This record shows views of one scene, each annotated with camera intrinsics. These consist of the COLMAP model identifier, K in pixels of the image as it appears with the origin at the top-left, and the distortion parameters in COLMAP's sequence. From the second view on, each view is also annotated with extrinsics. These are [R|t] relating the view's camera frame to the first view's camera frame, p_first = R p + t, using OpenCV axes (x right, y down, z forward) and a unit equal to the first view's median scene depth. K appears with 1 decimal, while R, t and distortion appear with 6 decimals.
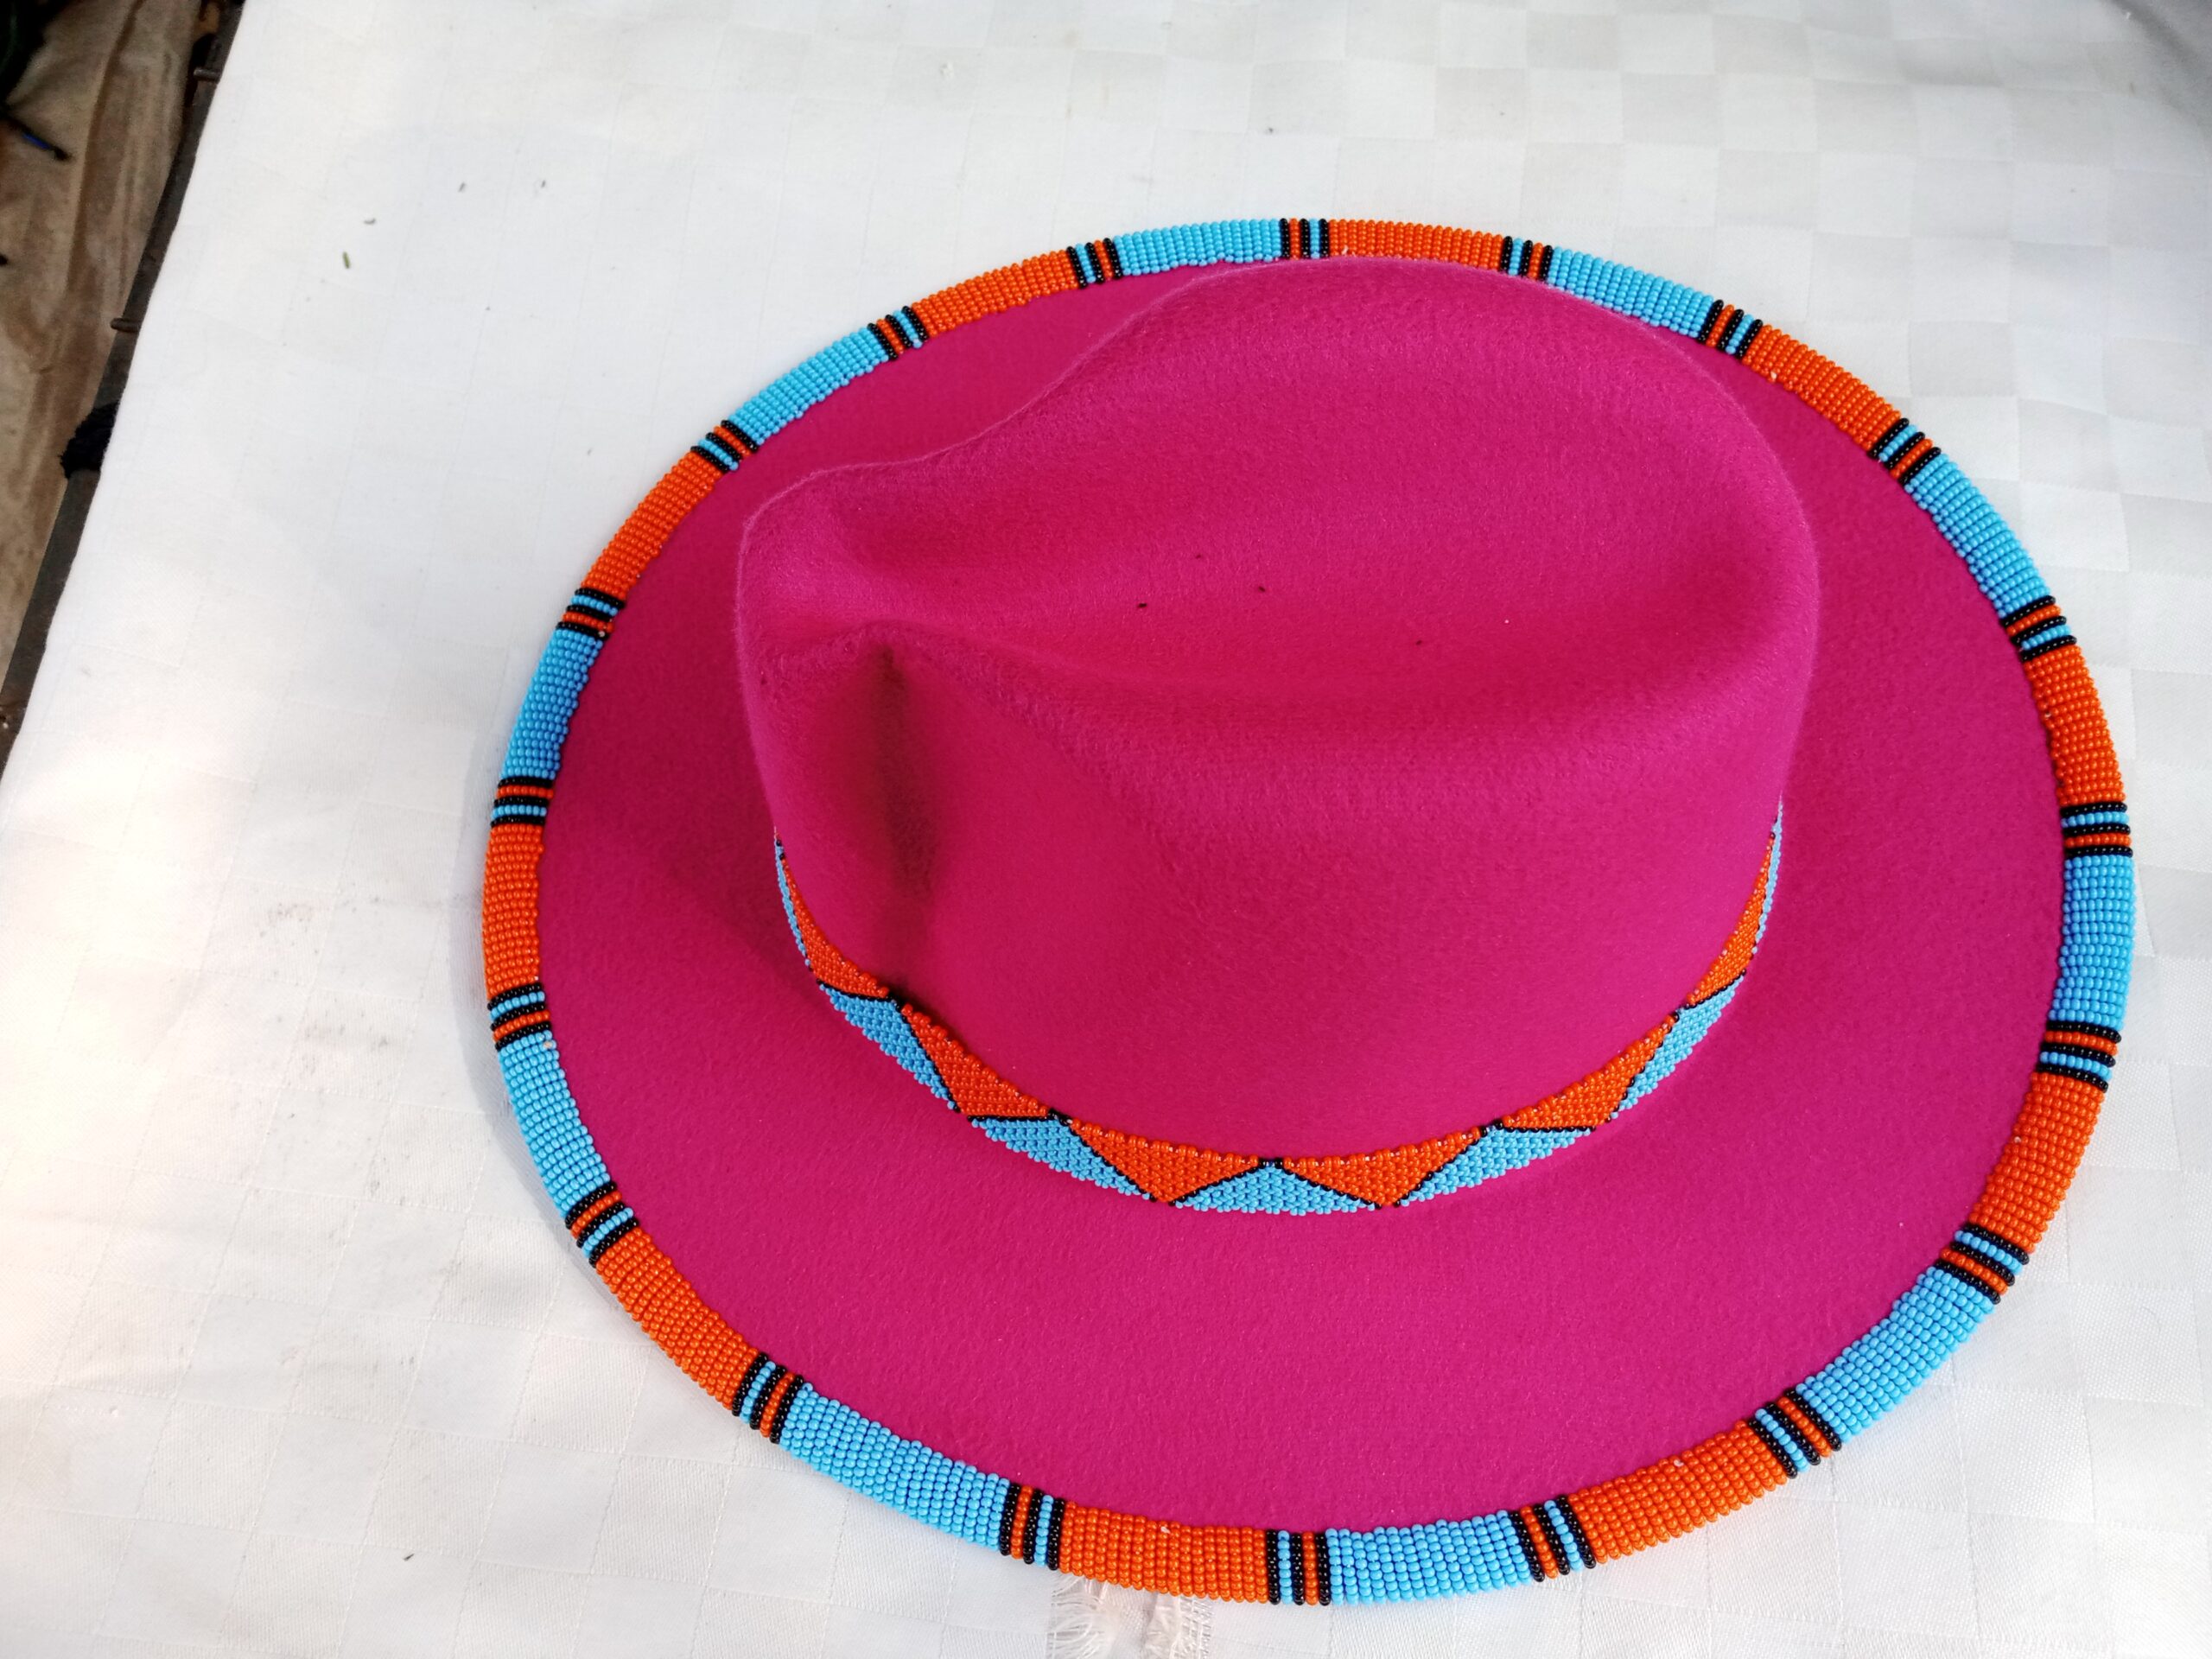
lens RADIAL K [[1772.5, 0, 1095.8], [0, 1772.5, 810.6], [0, 0, 1]] dist [0.006838, -0.040316]
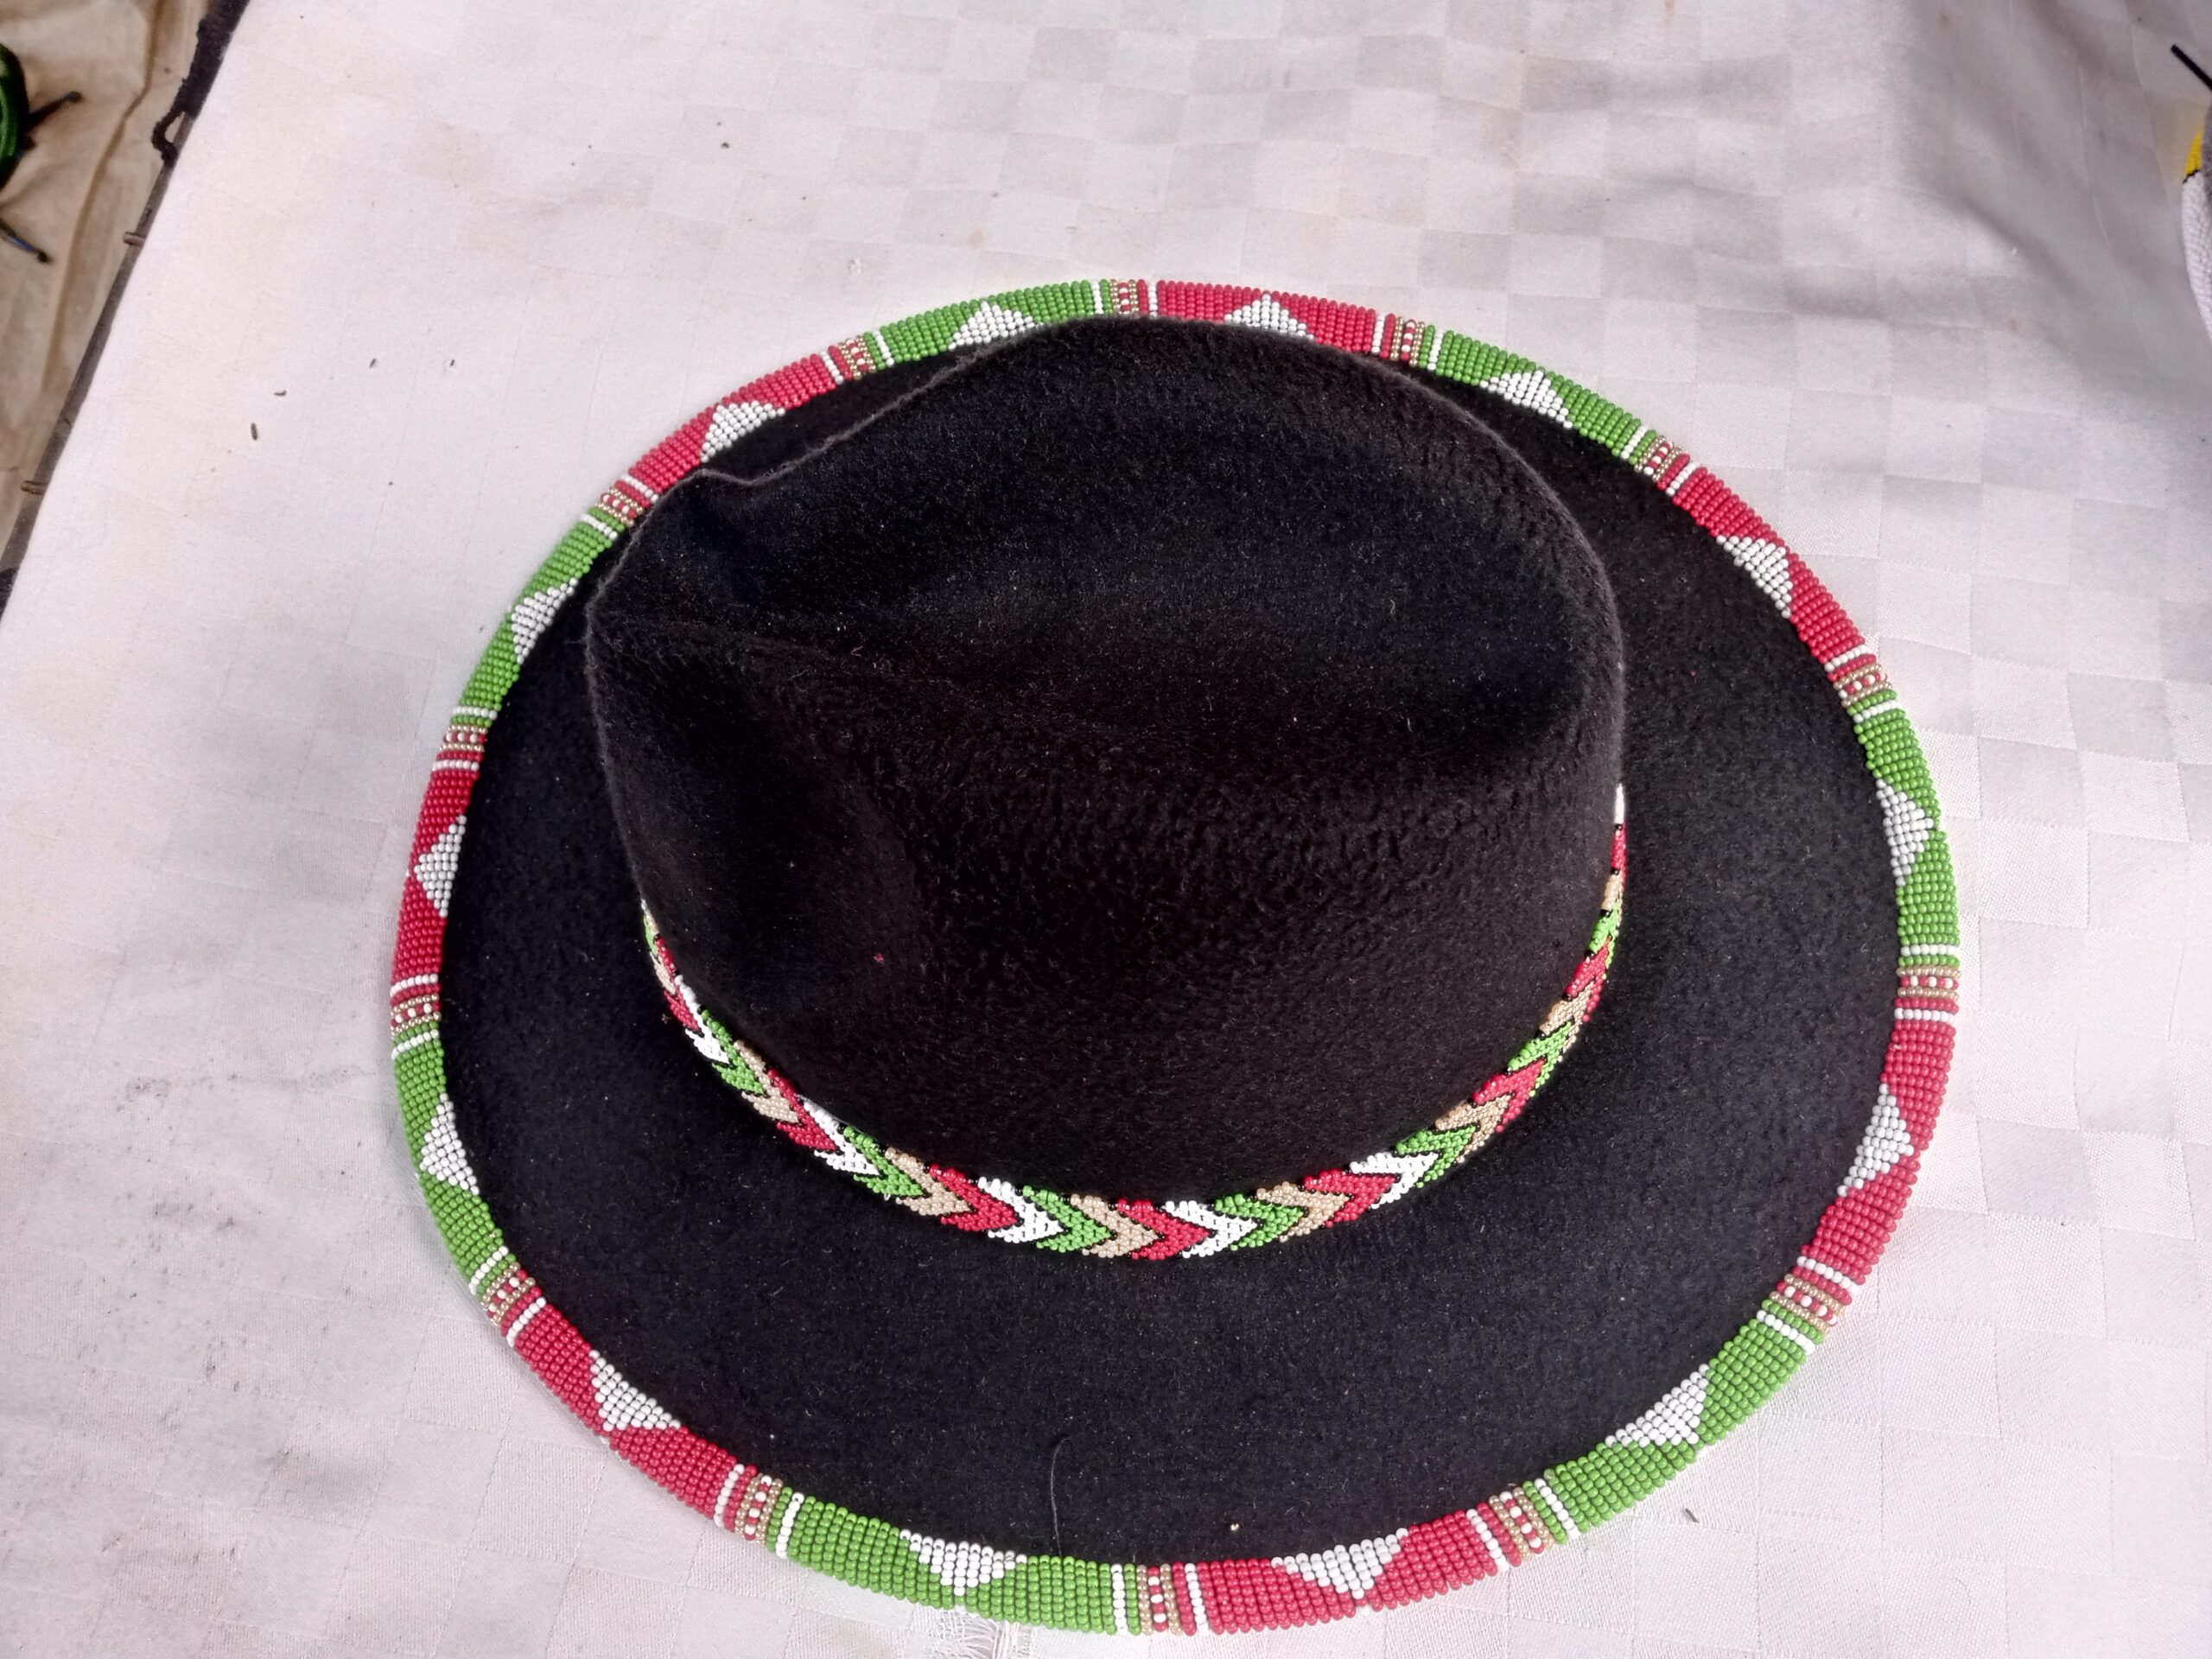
lens RADIAL K [[1772.5, 0, 1098.7], [0, 1772.5, 806.9], [0, 0, 1]] dist [0.006838, -0.040316]
pose [[0.999337, 0.036070, -0.004909, 0.073707], [-0.036231, 0.998616, -0.038135, -0.071375], [0.003527, 0.038288, 0.999261, -0.009616]]
